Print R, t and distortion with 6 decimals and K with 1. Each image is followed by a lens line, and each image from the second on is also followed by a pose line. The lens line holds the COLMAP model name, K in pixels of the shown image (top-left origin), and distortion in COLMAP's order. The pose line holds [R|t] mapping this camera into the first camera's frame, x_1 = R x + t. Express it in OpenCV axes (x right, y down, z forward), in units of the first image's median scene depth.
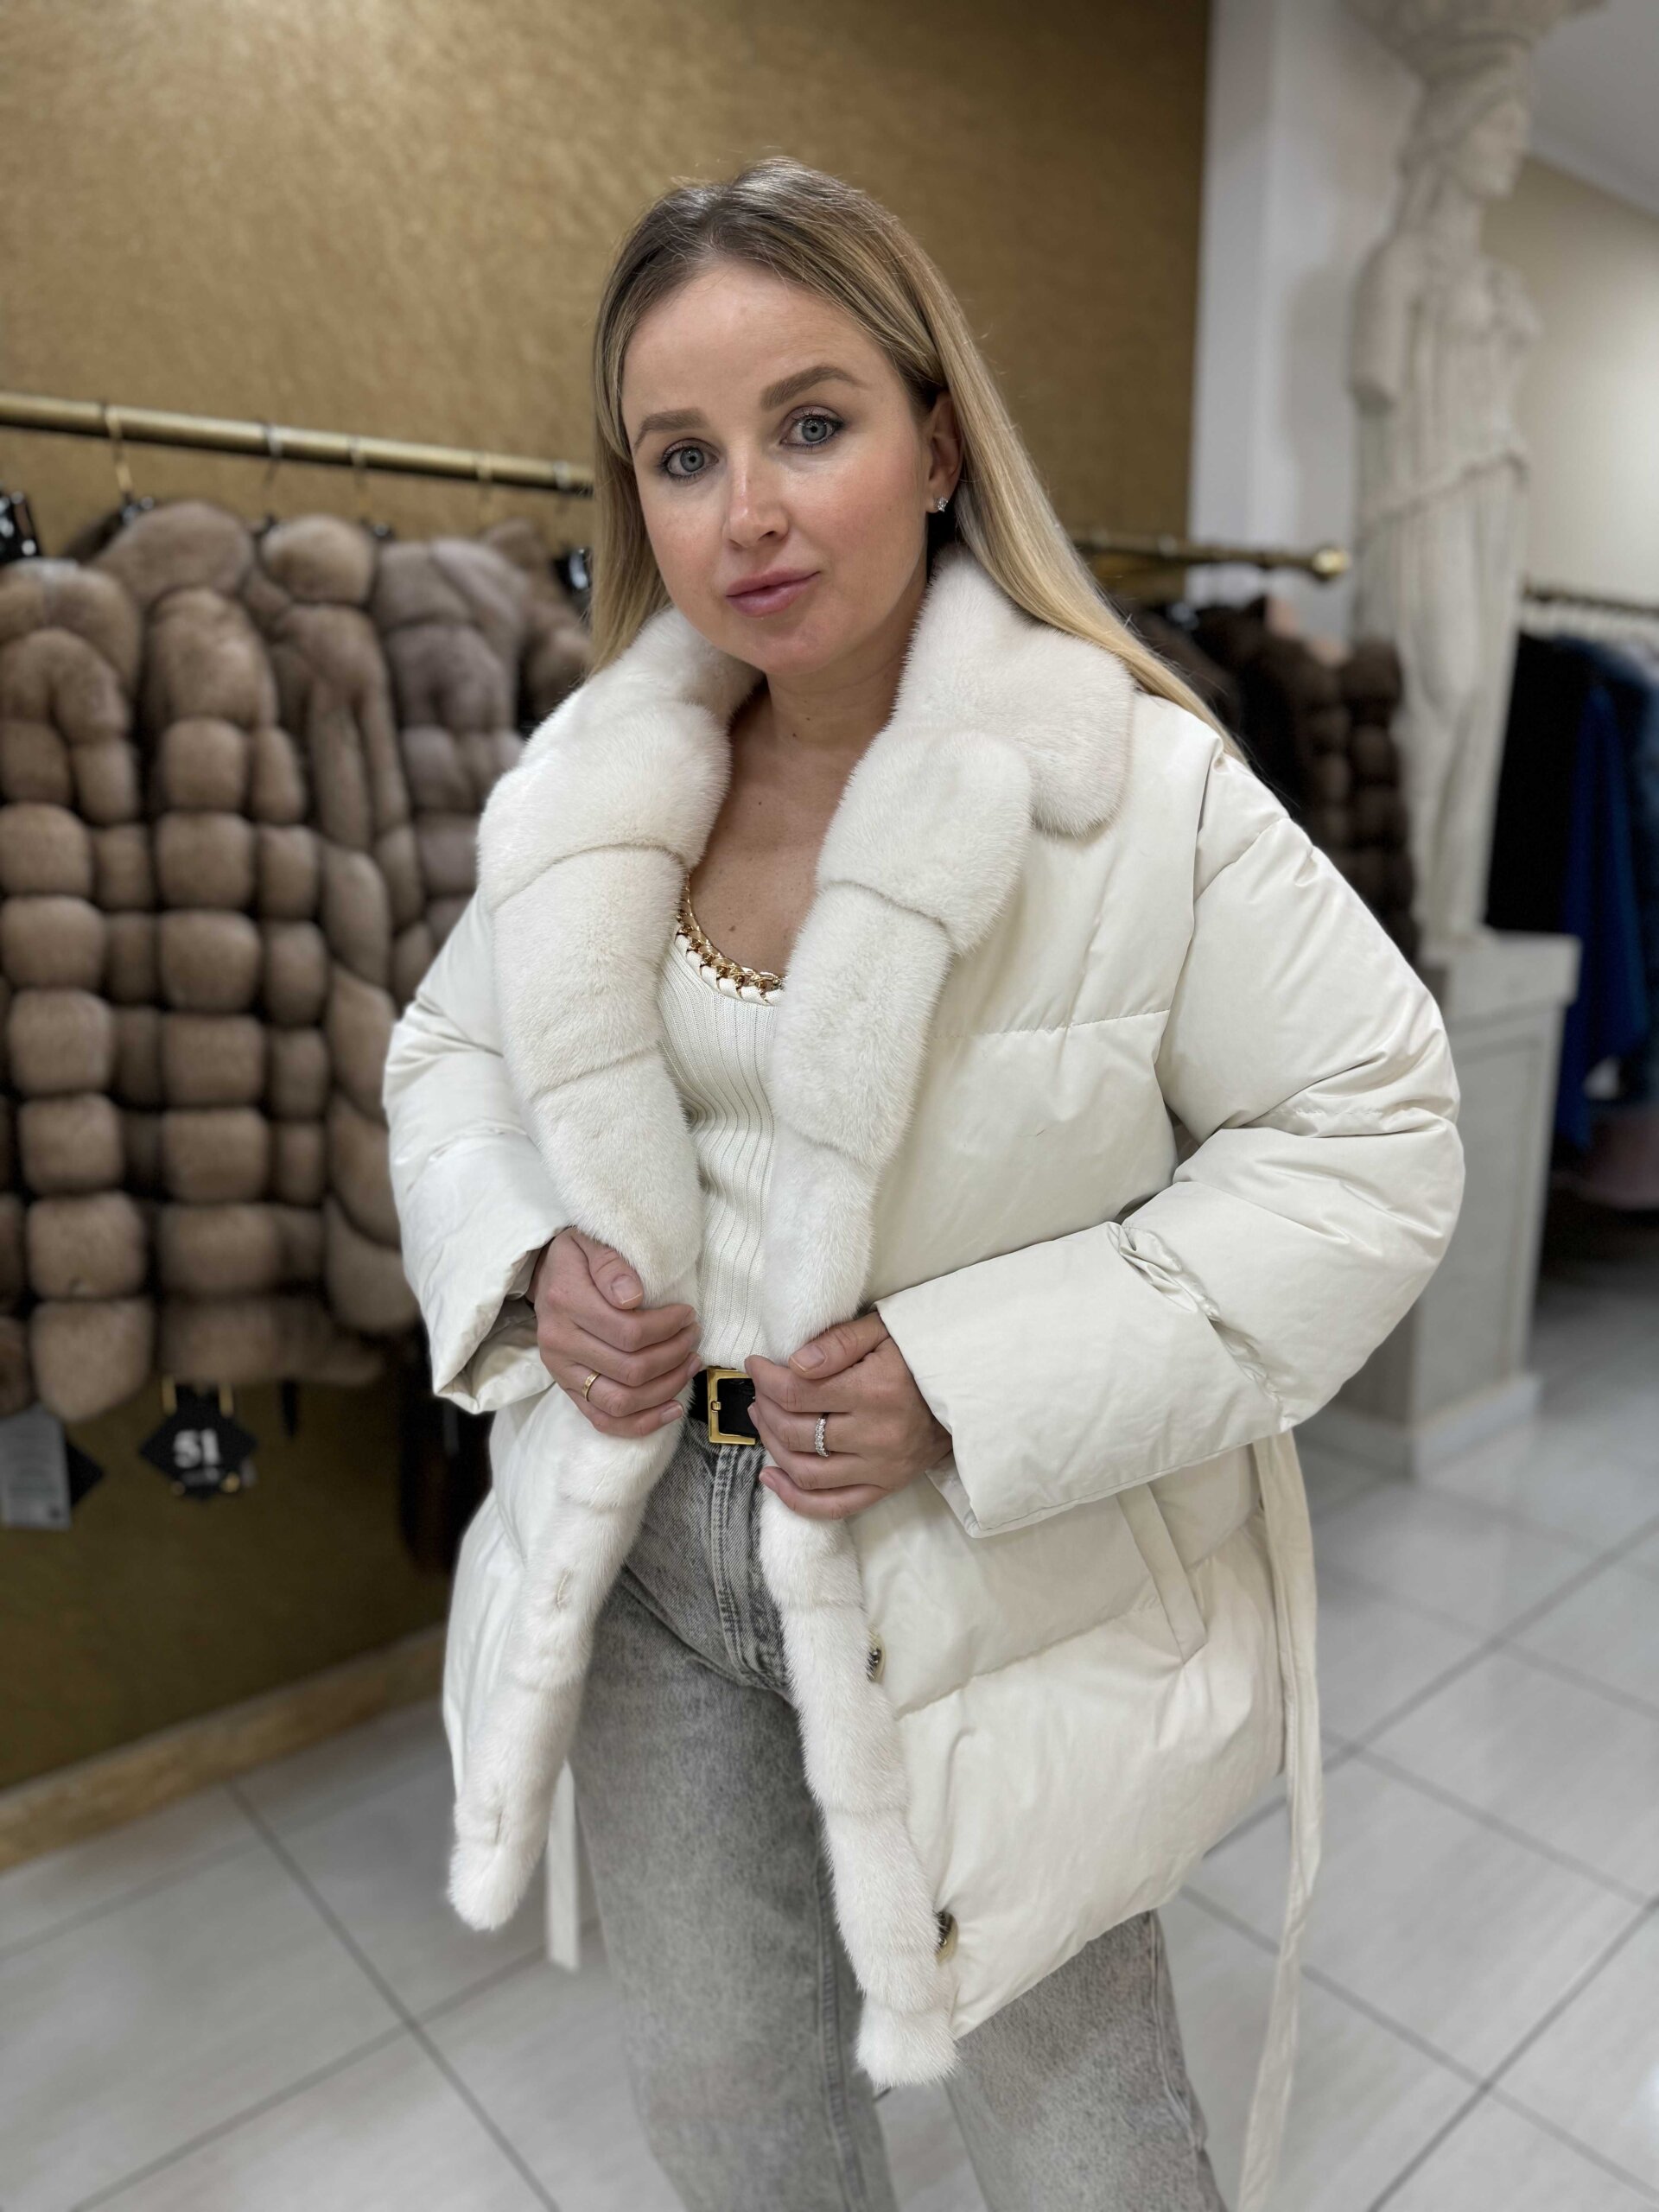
lens RADIAL K [[1555.7, 0, 824.7], [0, 1555.7, 1104.8], [0, 0, 1]] dist [-0.000266, -0.010481]
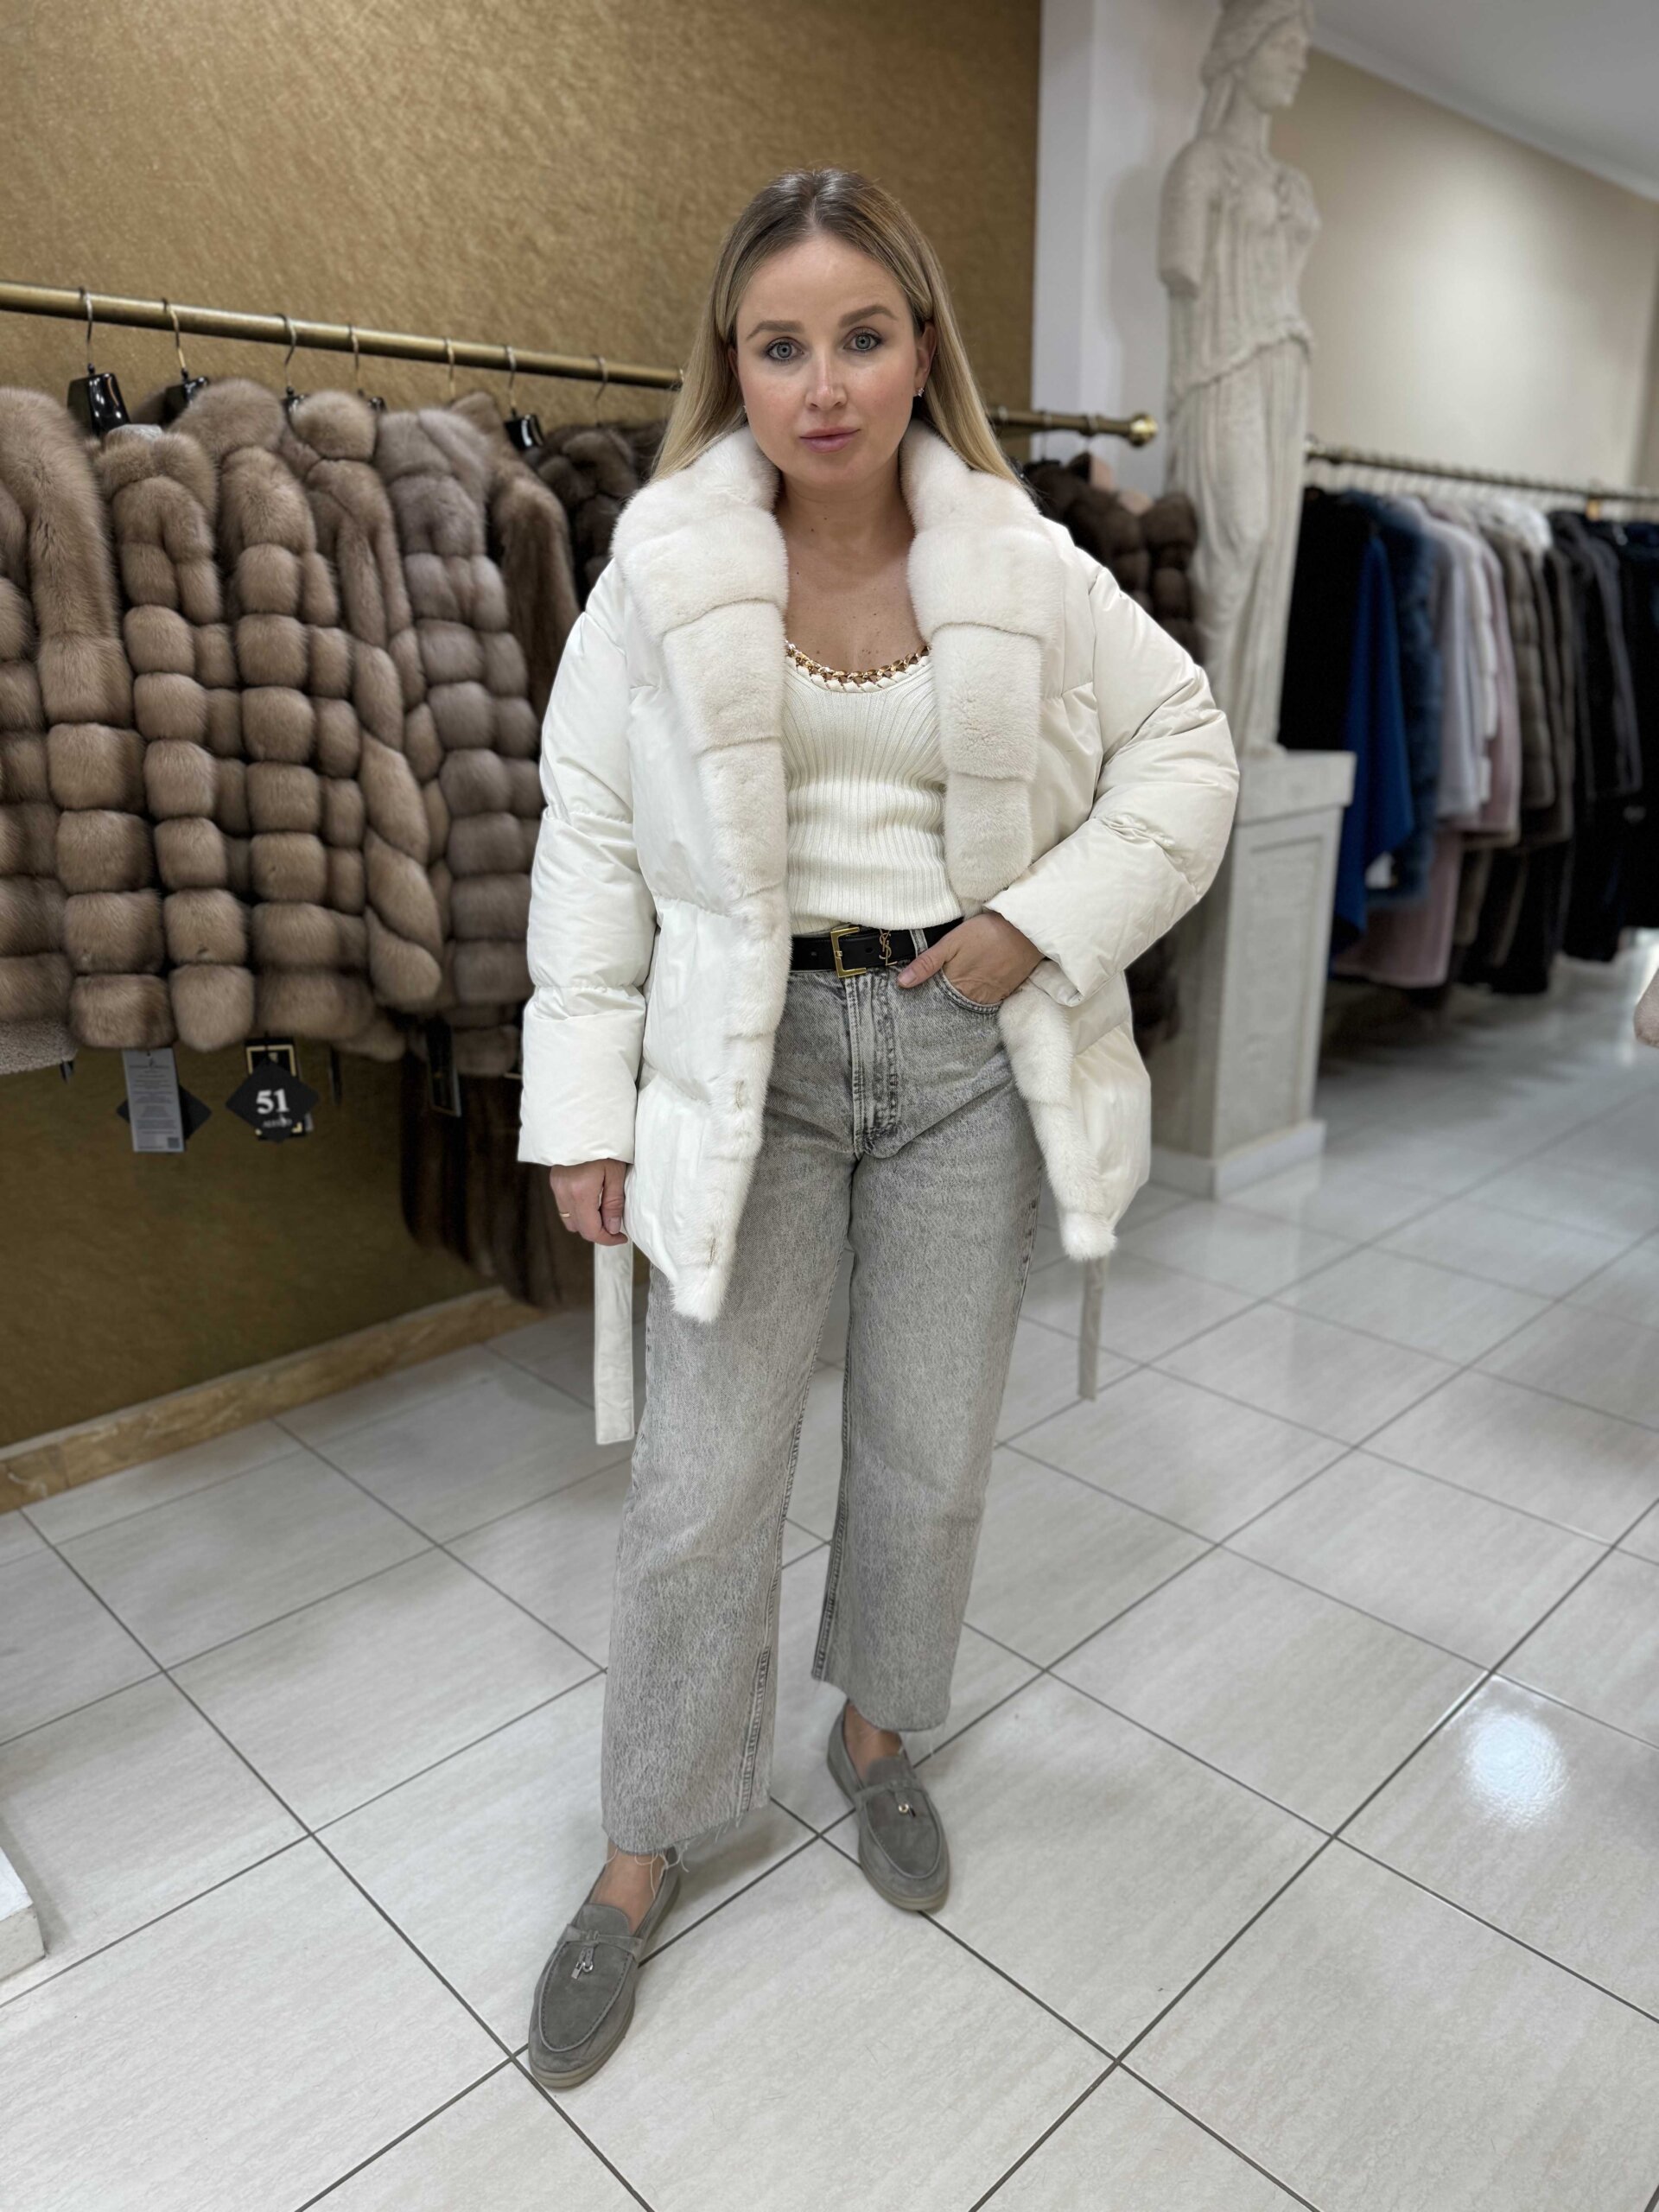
lens RADIAL K [[1555.7, 0, 824.7], [0, 1555.7, 1108.1], [0, 0, 1]] dist [-0.000266, -0.010481]
pose [[0.997891, -0.023933, 0.060335, -0.004265], [0.019183, 0.996760, 0.078107, 0.105931], [-0.062009, -0.076785, 0.995118, -0.305153]]
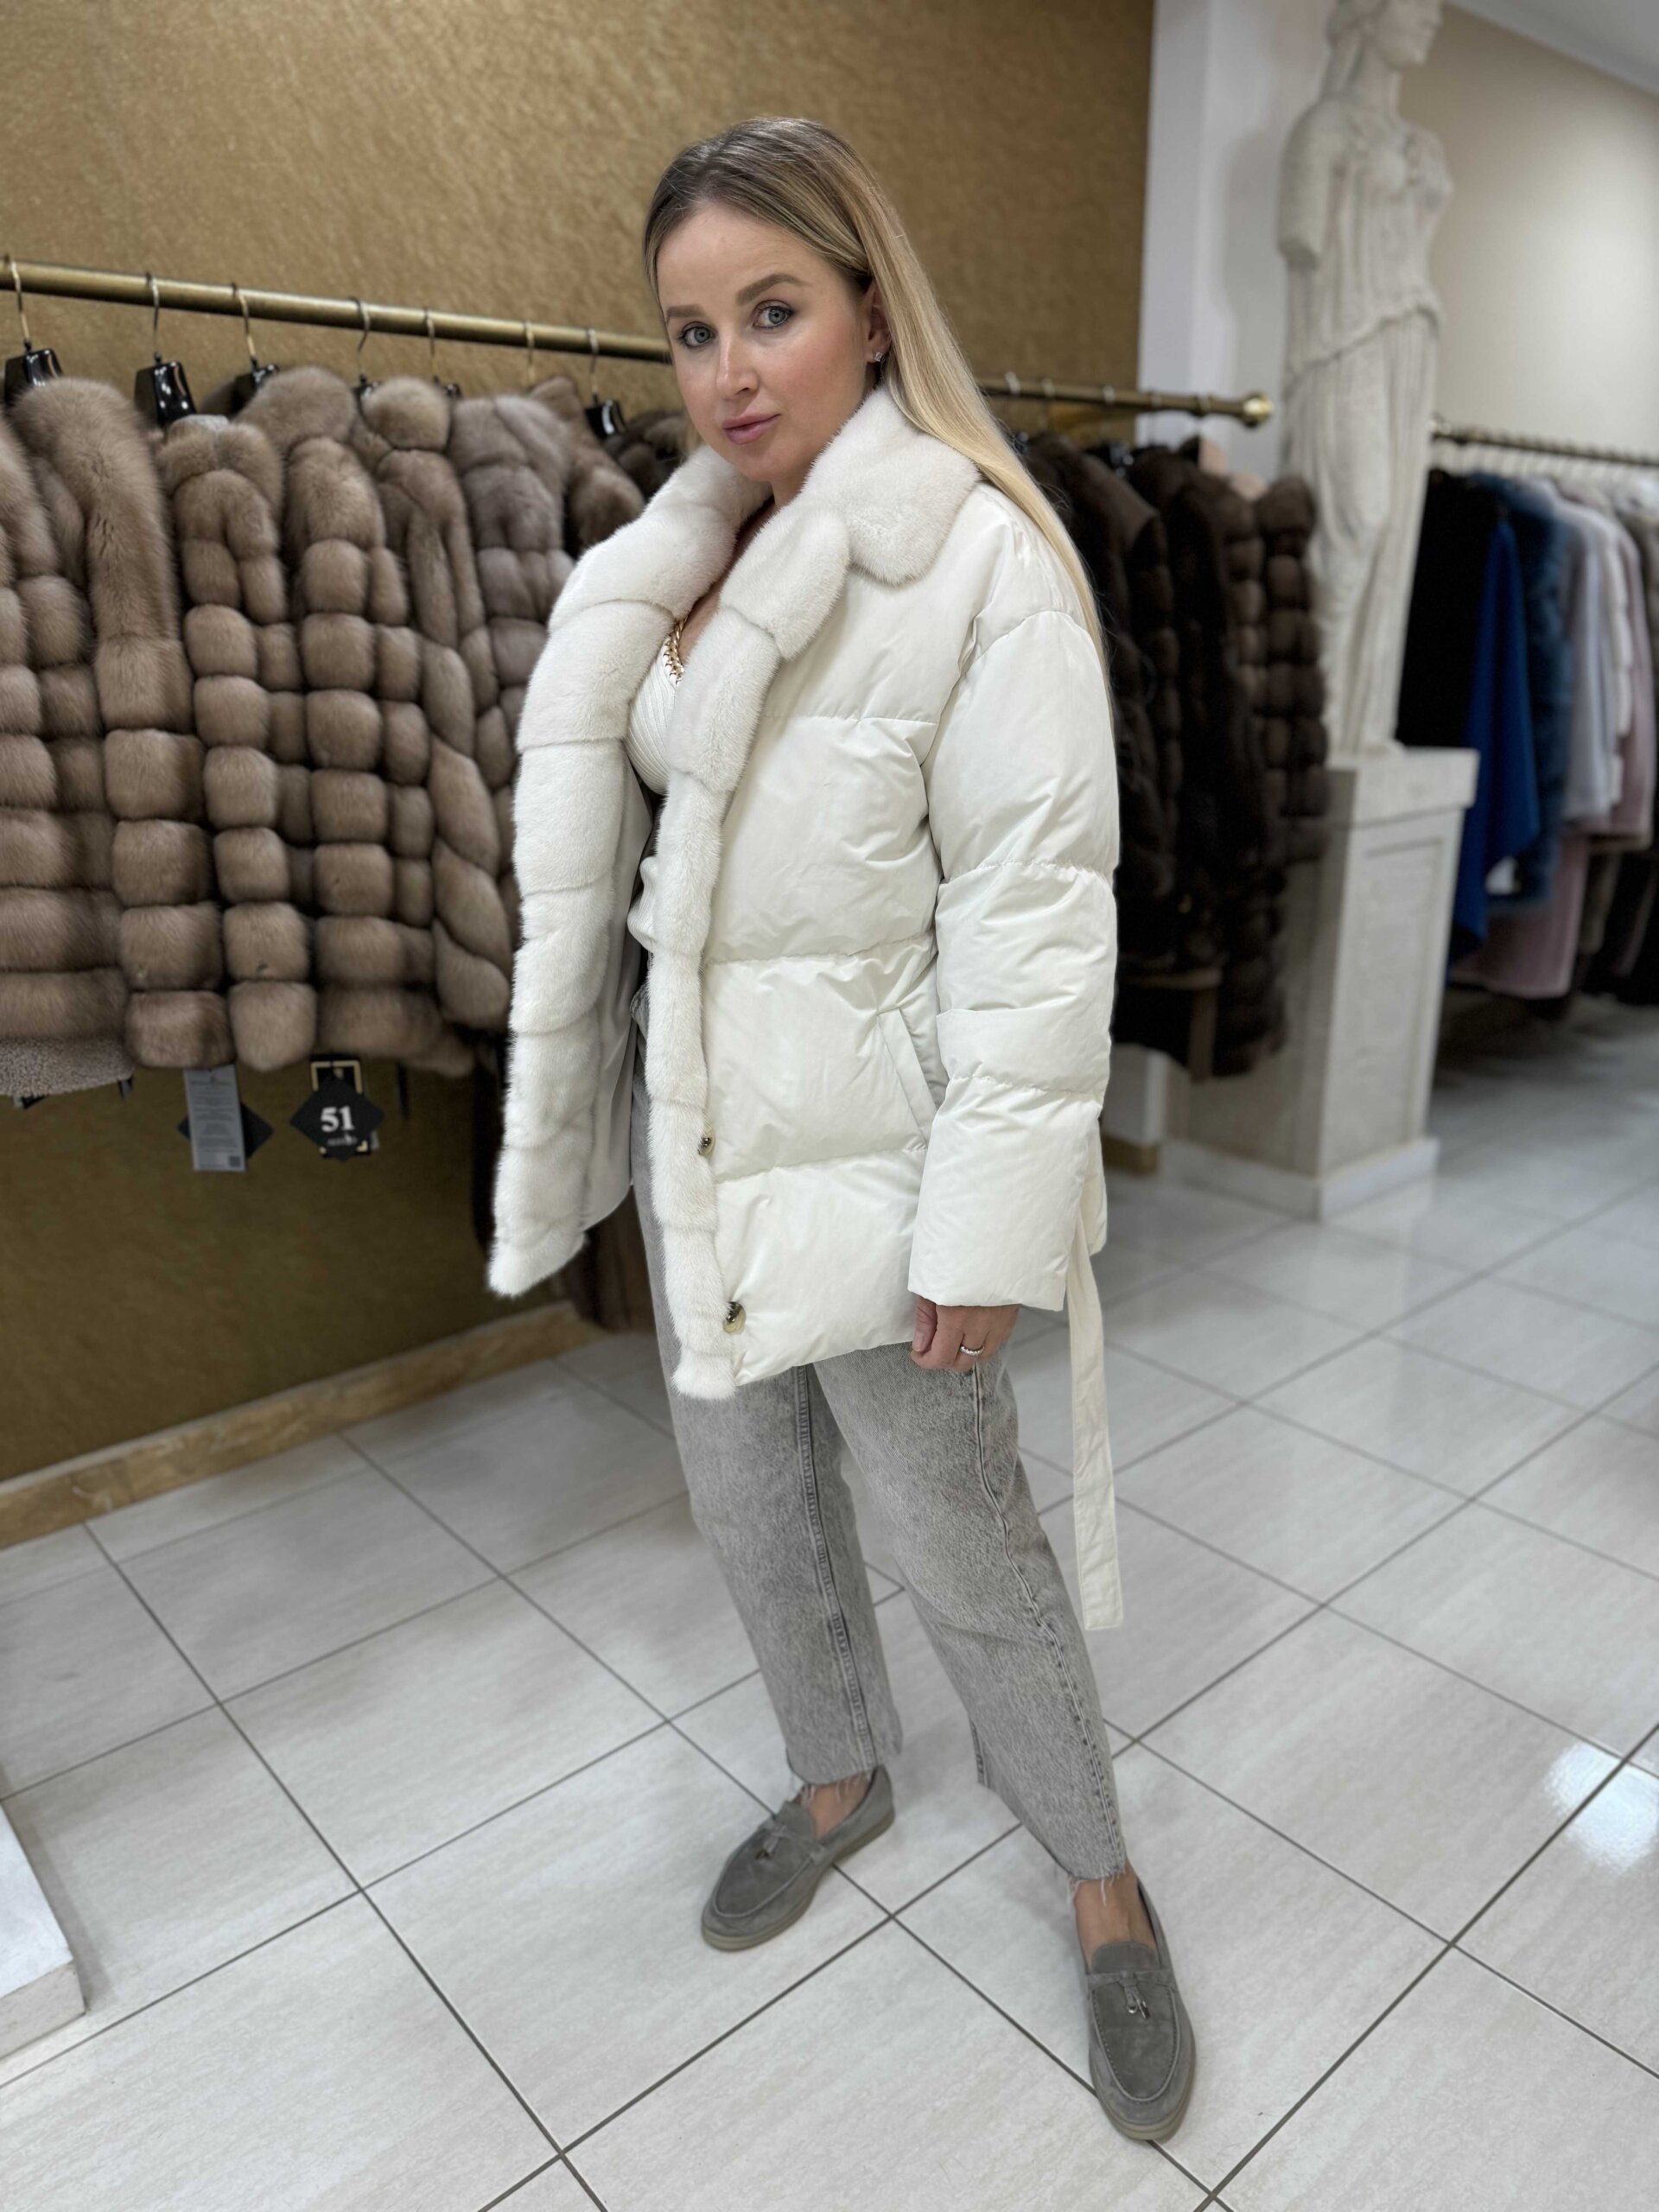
lens RADIAL K [[1555.7, 0, 814.1], [0, 1555.7, 1111.4], [0, 0, 1]] dist [-0.000266, -0.010481]
pose [[0.999965, -0.008392, 0.000041, -0.001666], [0.008356, 0.996158, 0.087179, 0.084603], [-0.000773, -0.087175, 0.996193, -0.242351]]
